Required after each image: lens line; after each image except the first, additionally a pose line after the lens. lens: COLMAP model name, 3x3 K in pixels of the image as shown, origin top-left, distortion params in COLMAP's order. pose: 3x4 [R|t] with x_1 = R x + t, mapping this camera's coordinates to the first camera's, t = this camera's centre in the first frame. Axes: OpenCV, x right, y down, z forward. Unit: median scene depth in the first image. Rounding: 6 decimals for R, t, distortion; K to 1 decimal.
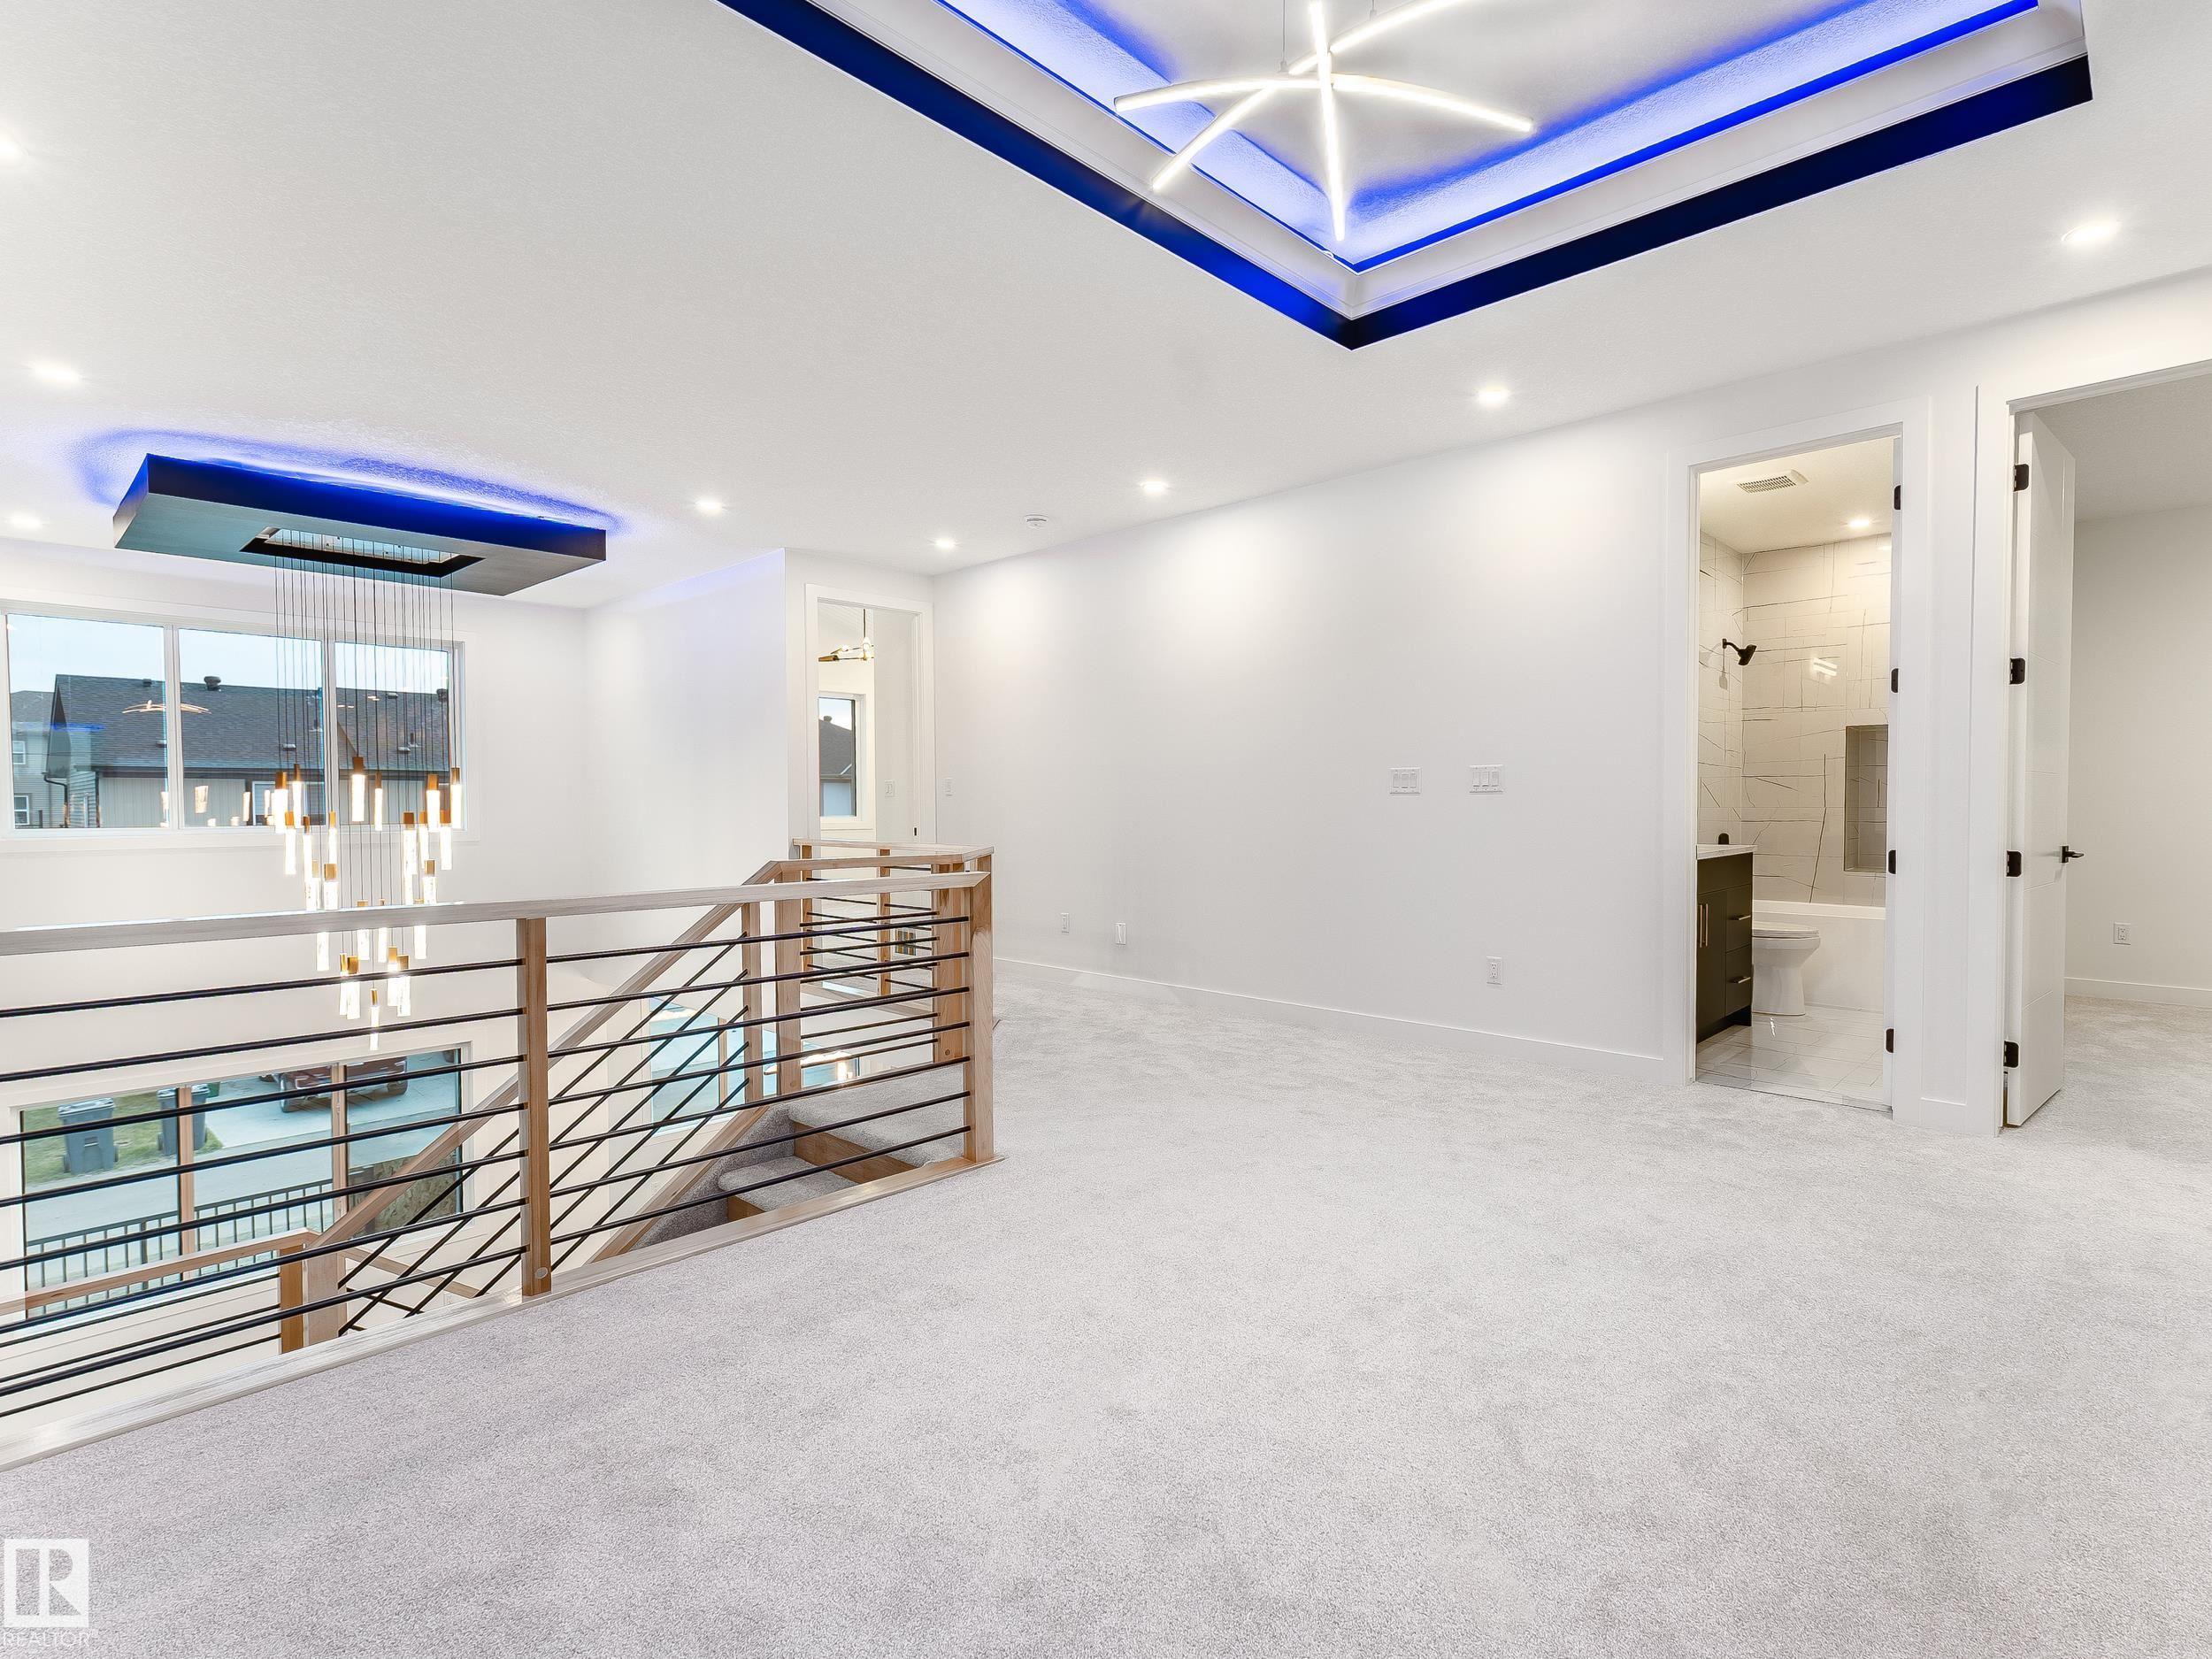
lens RADIAL K [[1093.8, 0, 1193.9], [0, 1093.8, 835.0], [0, 0, 1]] dist [-0.001137, -0.000908]
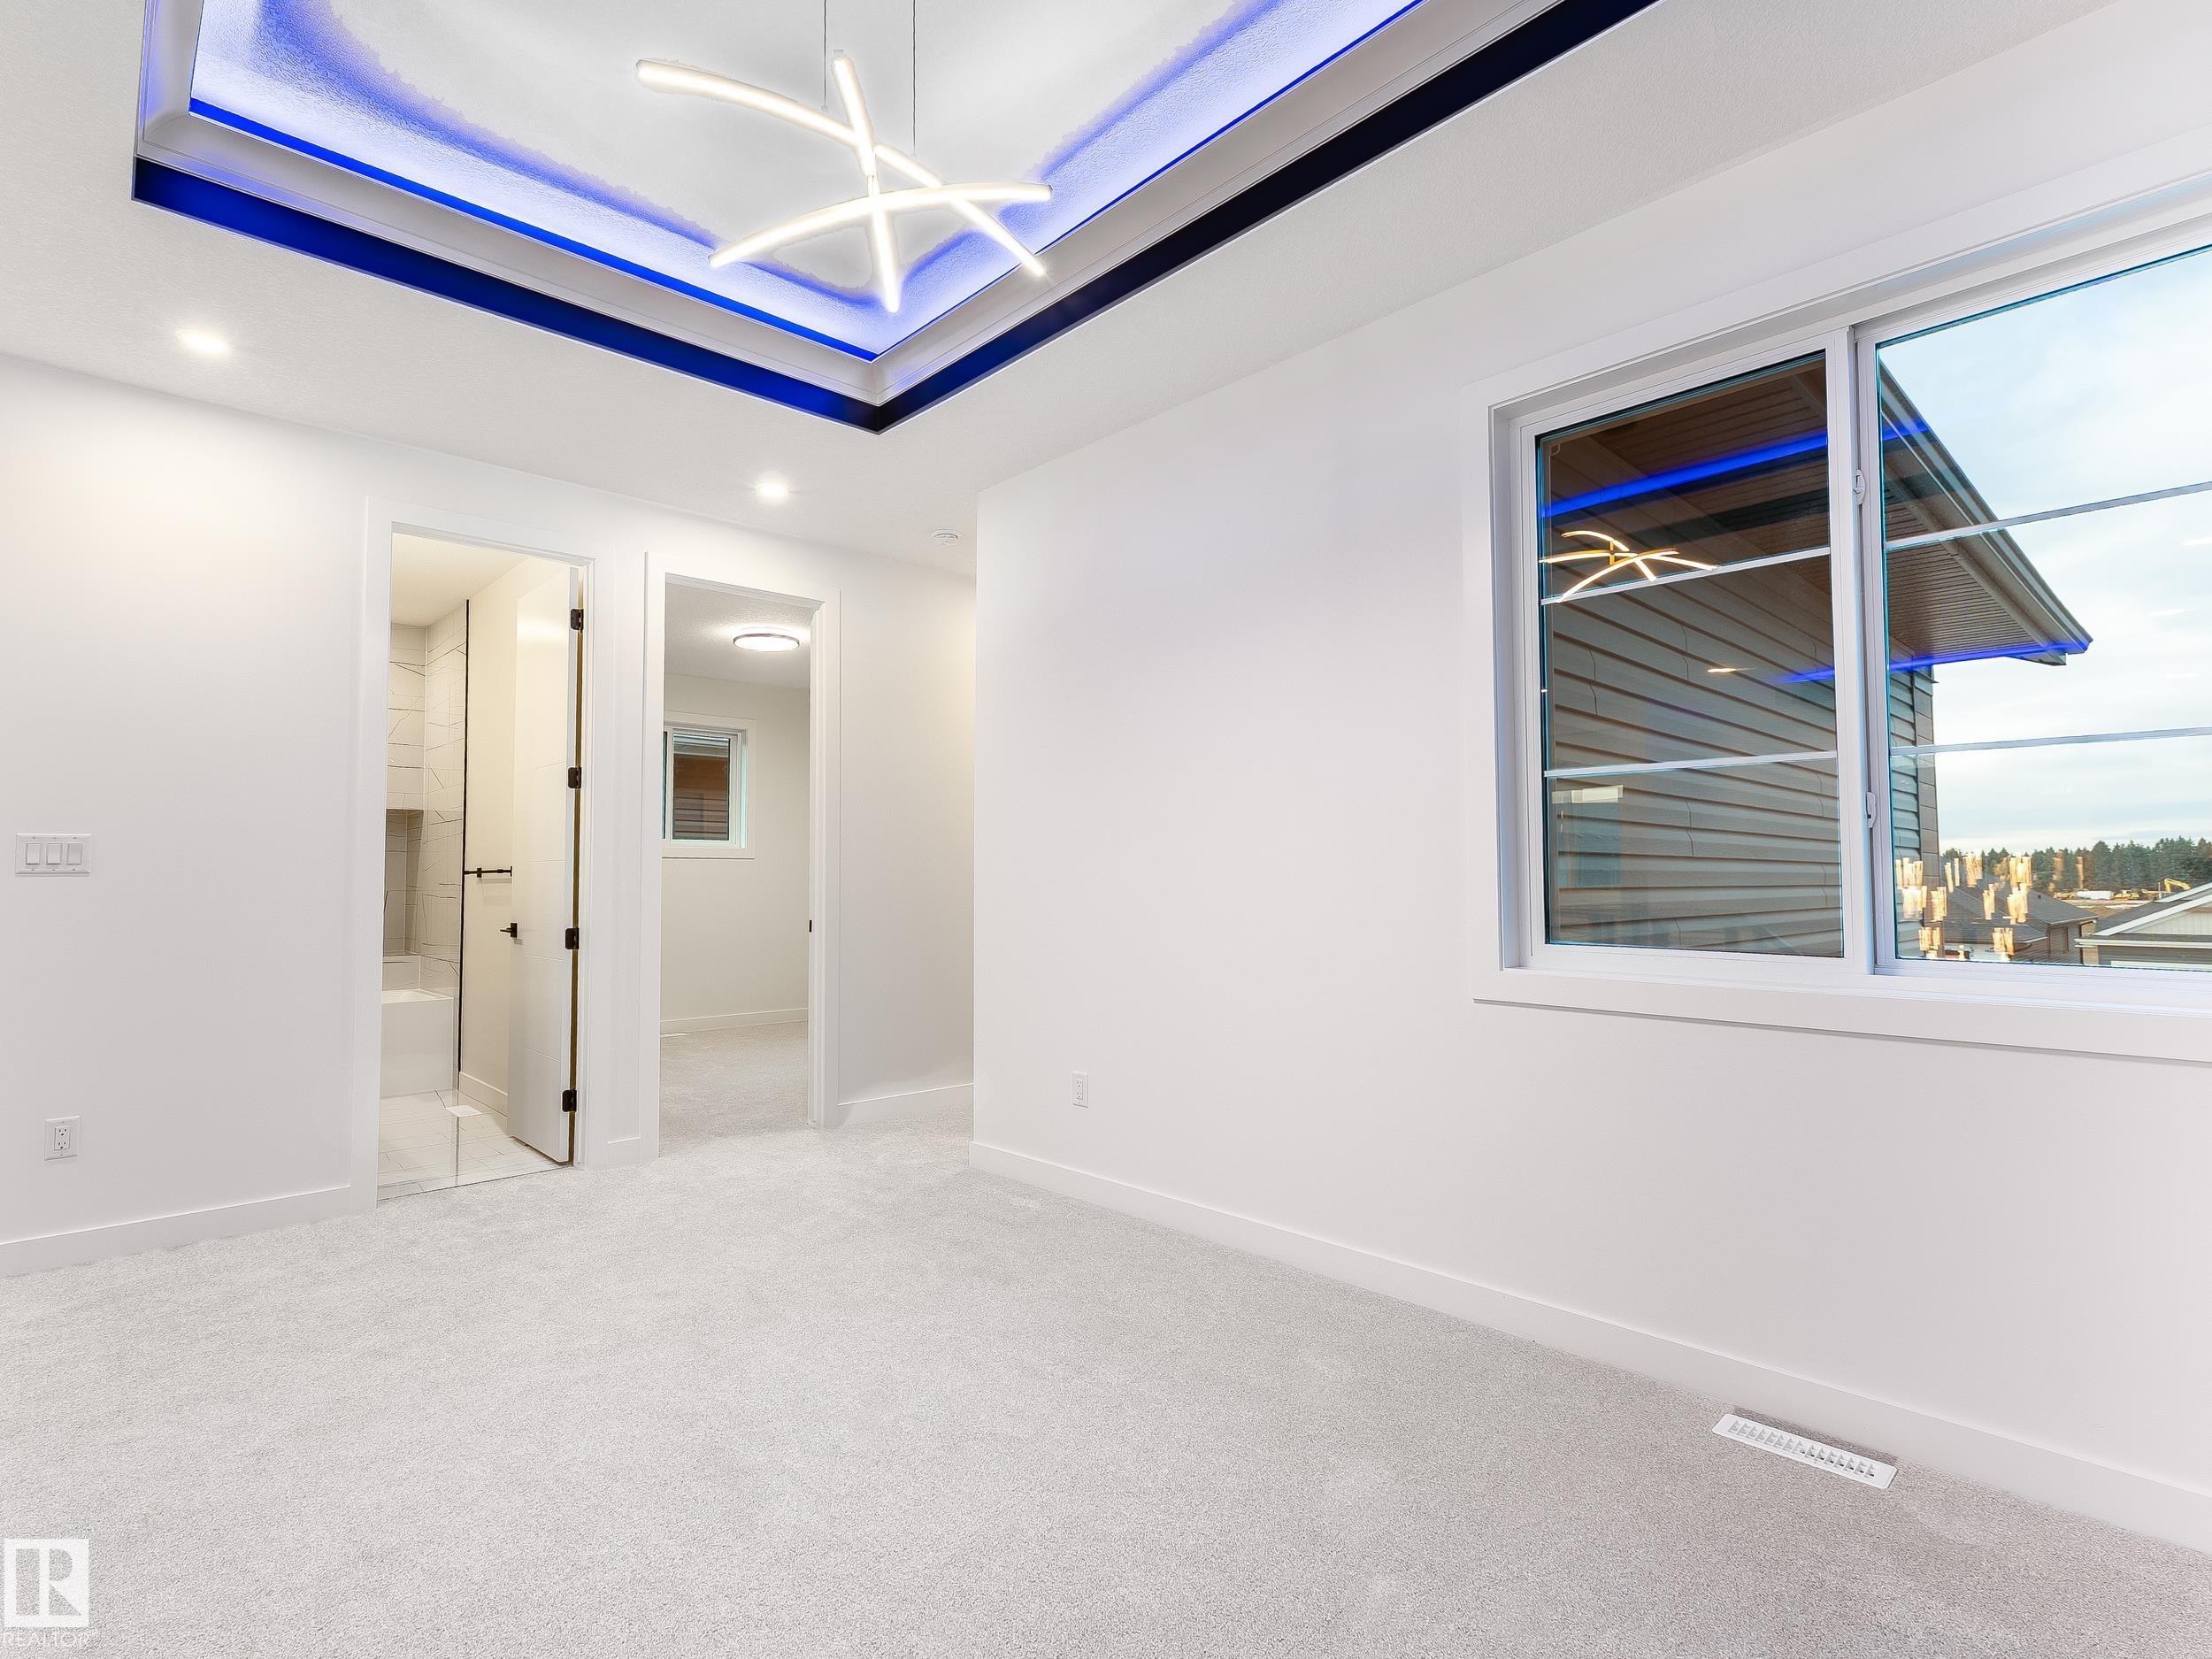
lens RADIAL K [[1083.7, 0, 1074.6], [0, 1083.7, 822.6], [0, 0, 1]] dist [0.000694, 0.000467]
pose [[0.088028, 0.055012, 0.994598, -0.516155], [0.036385, 0.997630, -0.058400, -0.012450], [-0.995453, 0.041330, 0.085818, 0.467456]]
